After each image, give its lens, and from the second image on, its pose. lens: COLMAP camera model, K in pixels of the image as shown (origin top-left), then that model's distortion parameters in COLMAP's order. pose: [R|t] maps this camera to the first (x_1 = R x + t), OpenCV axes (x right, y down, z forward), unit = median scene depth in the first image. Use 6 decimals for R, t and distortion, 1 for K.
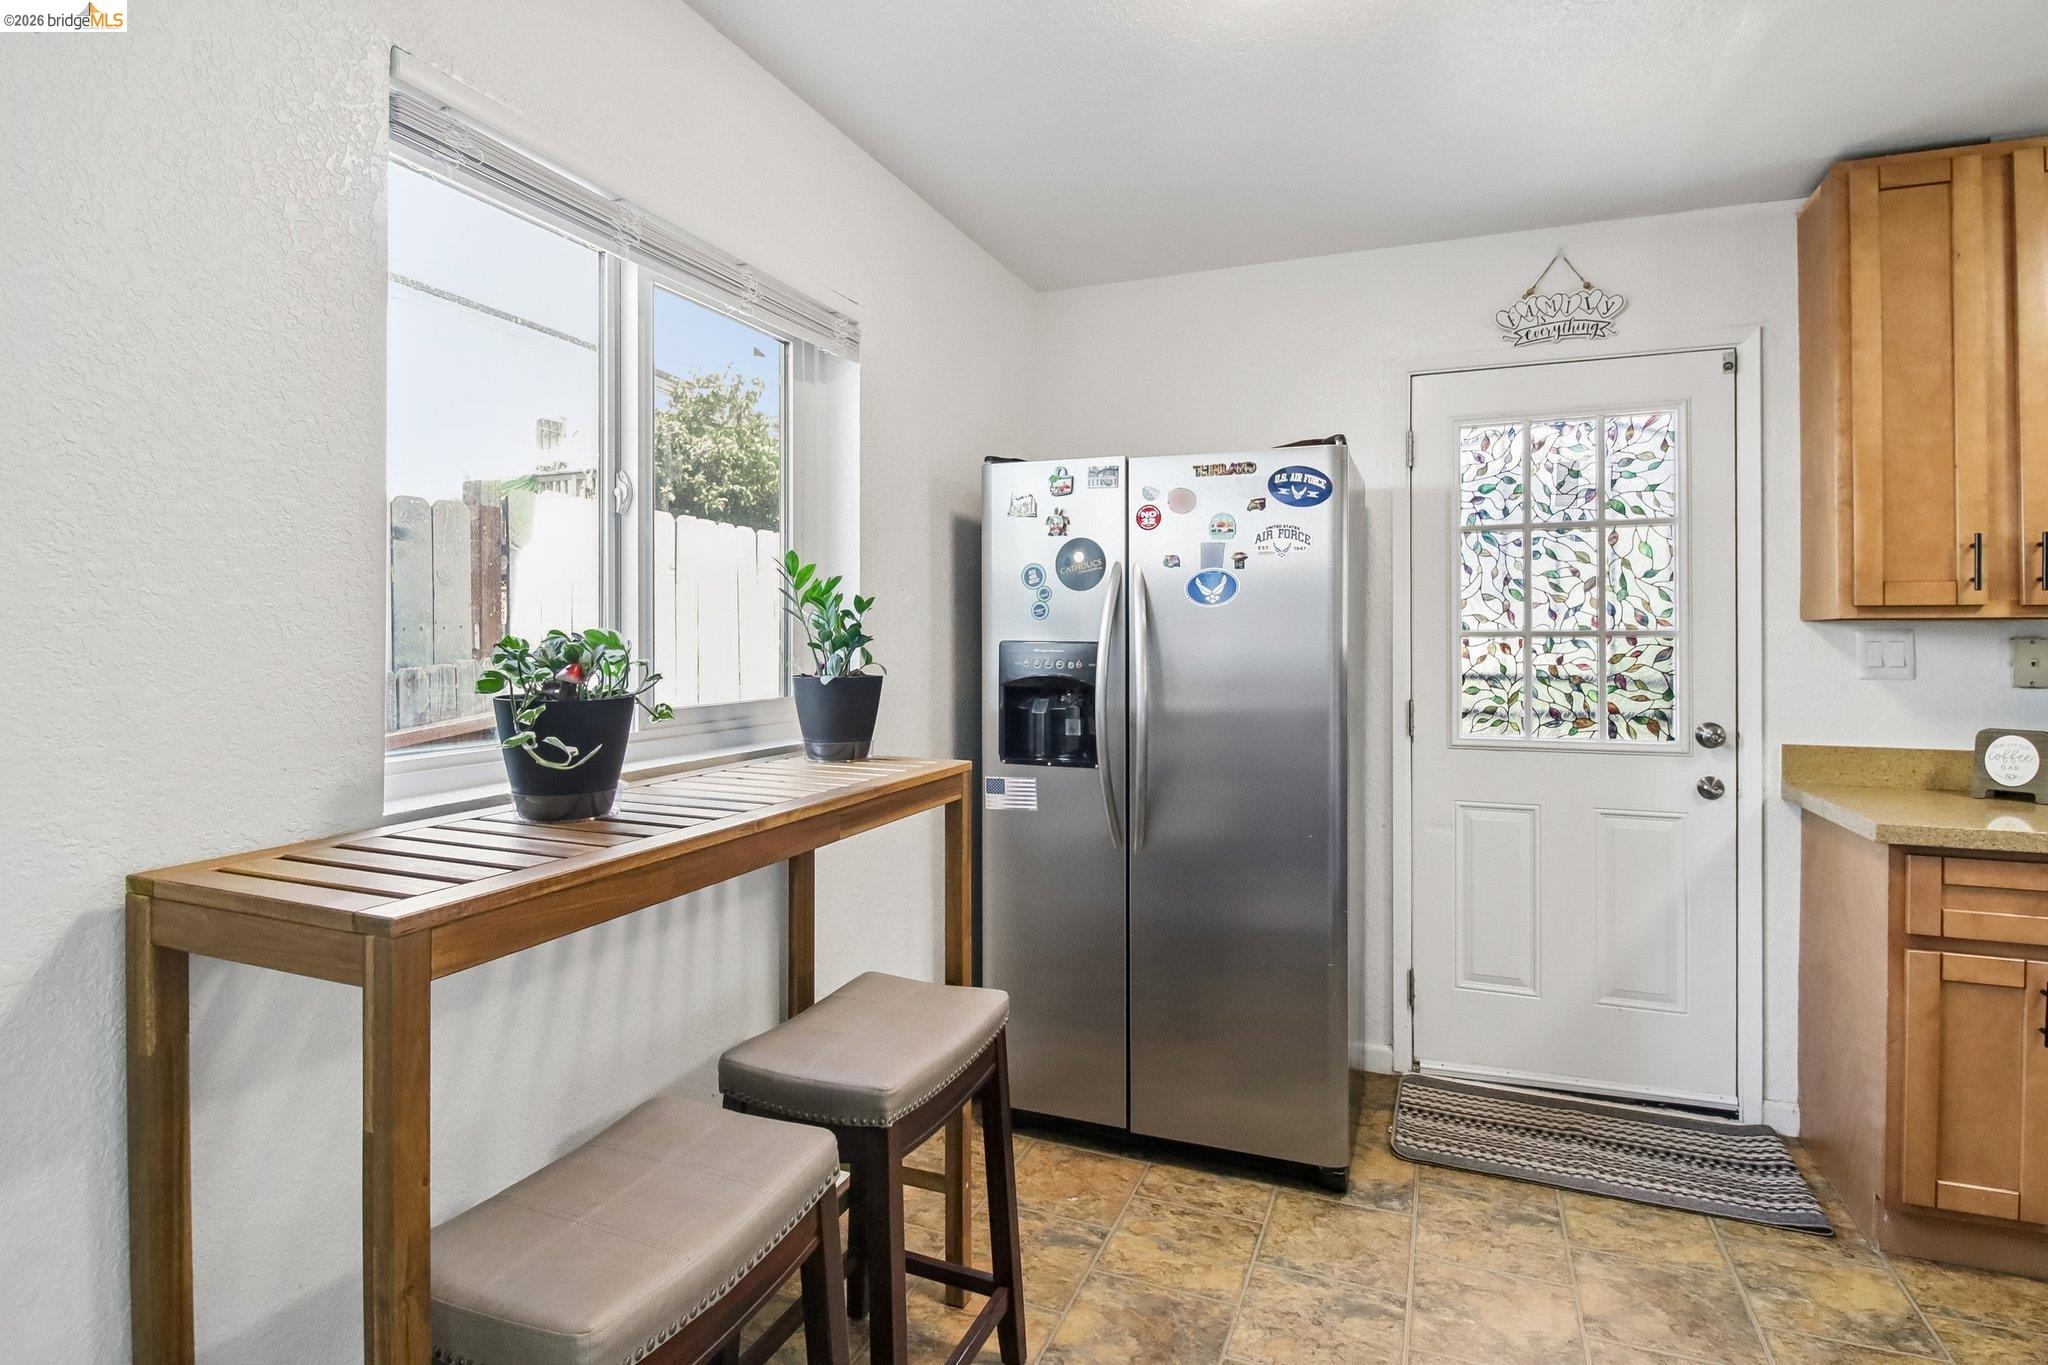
lens RADIAL K [[1049.5, 0, 1028.4], [0, 1049.5, 647.0], [0, 0, 1]] dist [0.016772, -0.014354]
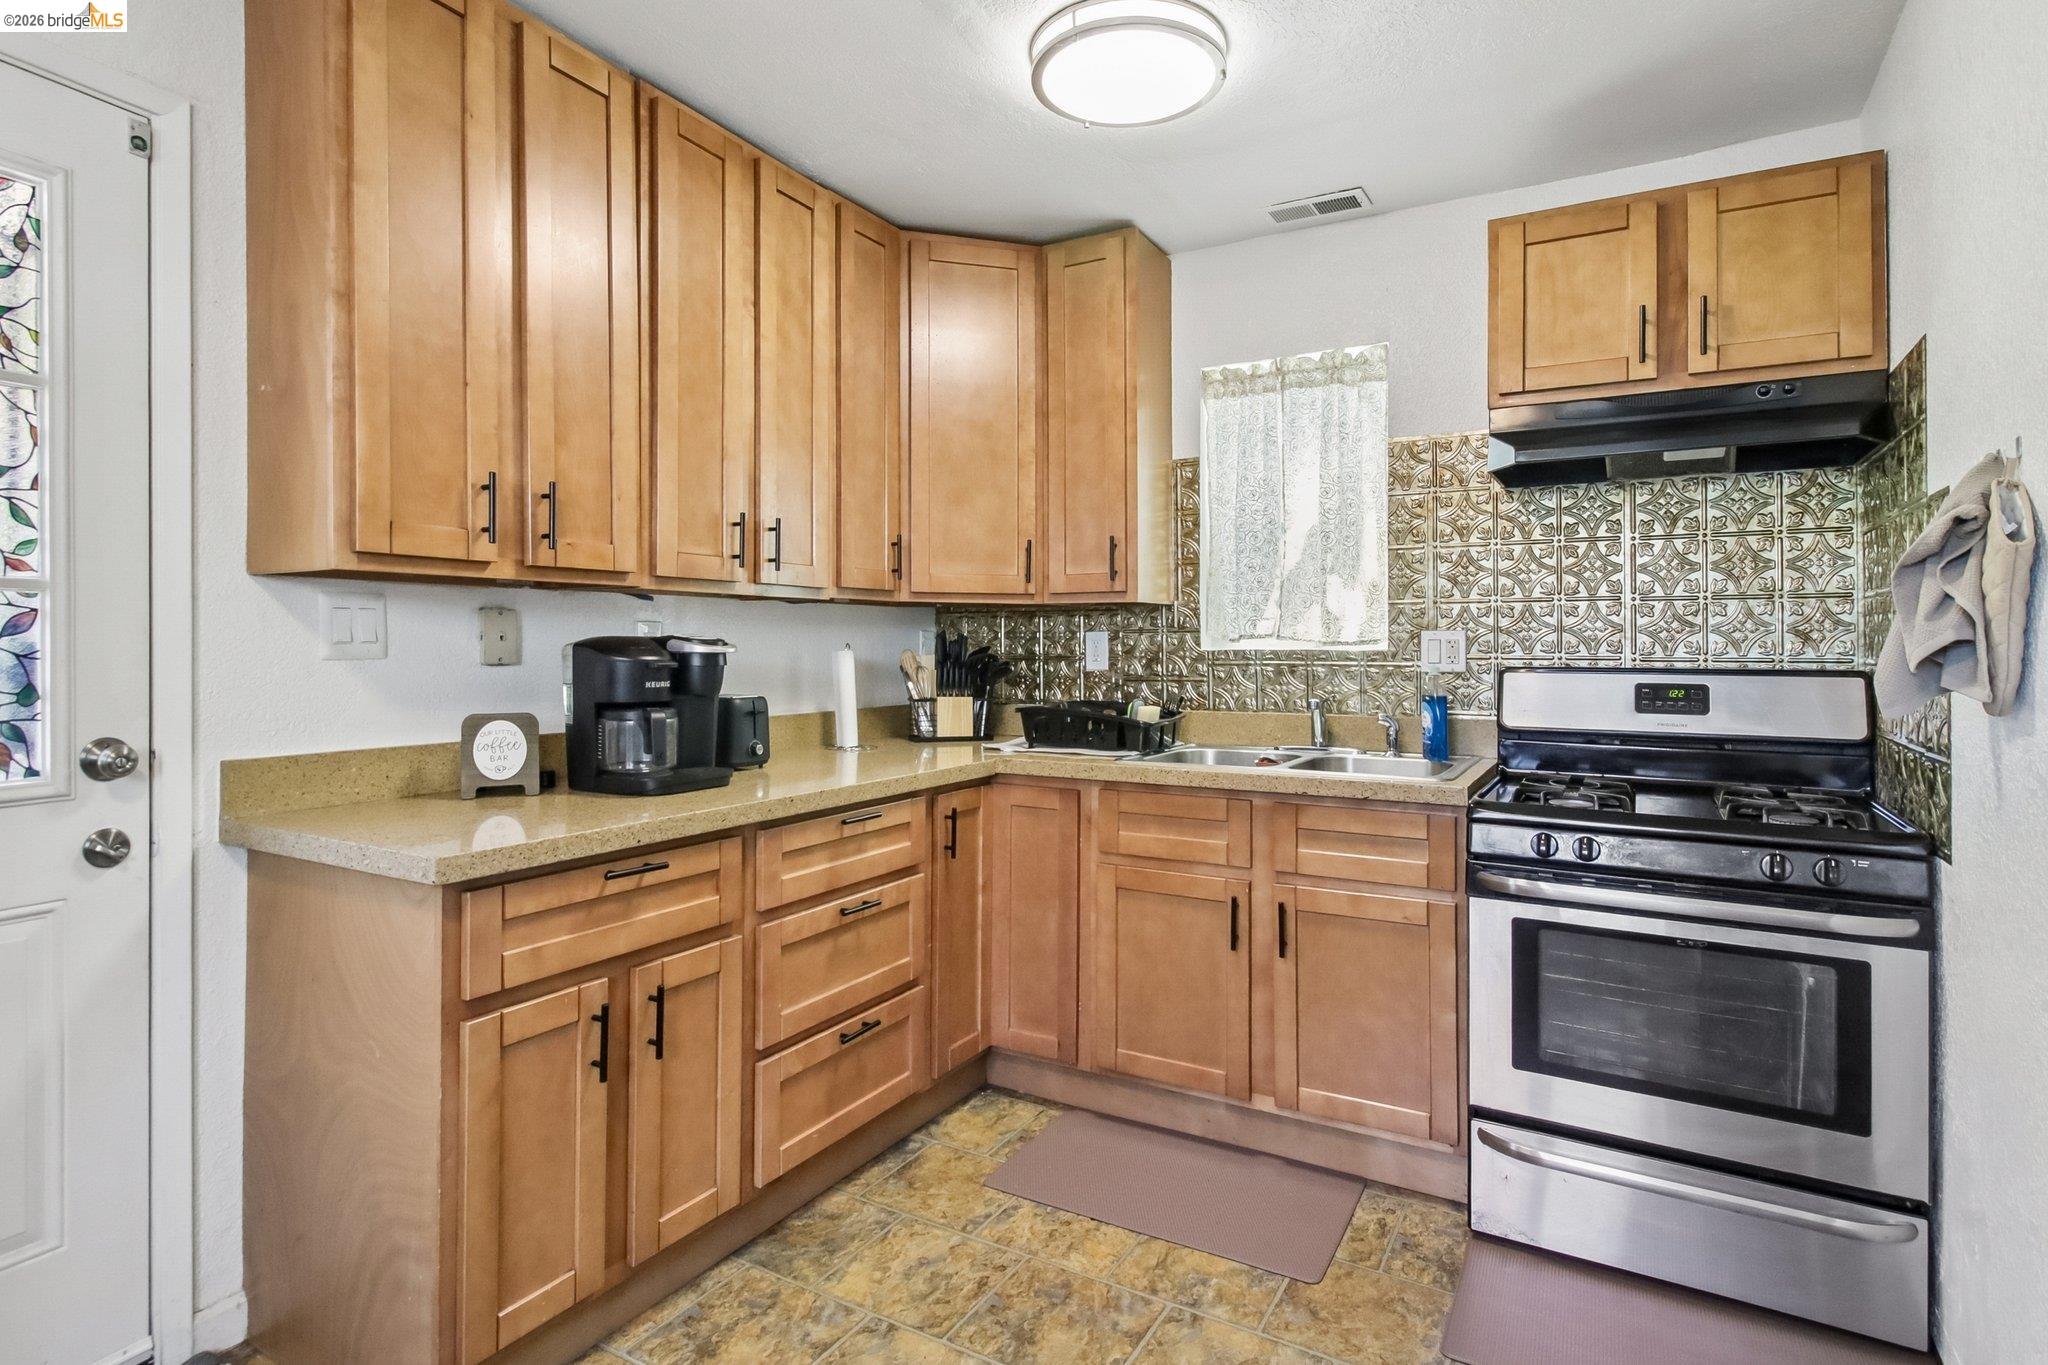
lens RADIAL K [[1049.5, 0, 1028.4], [0, 1049.5, 647.0], [0, 0, 1]] dist [0.016772, -0.014354]
pose [[0.141775, -0.004498, 0.989889, 0.150106], [0.006677, 0.999971, 0.003587, 0.024261], [-0.989876, 0.006101, 0.141801, 0.448722]]
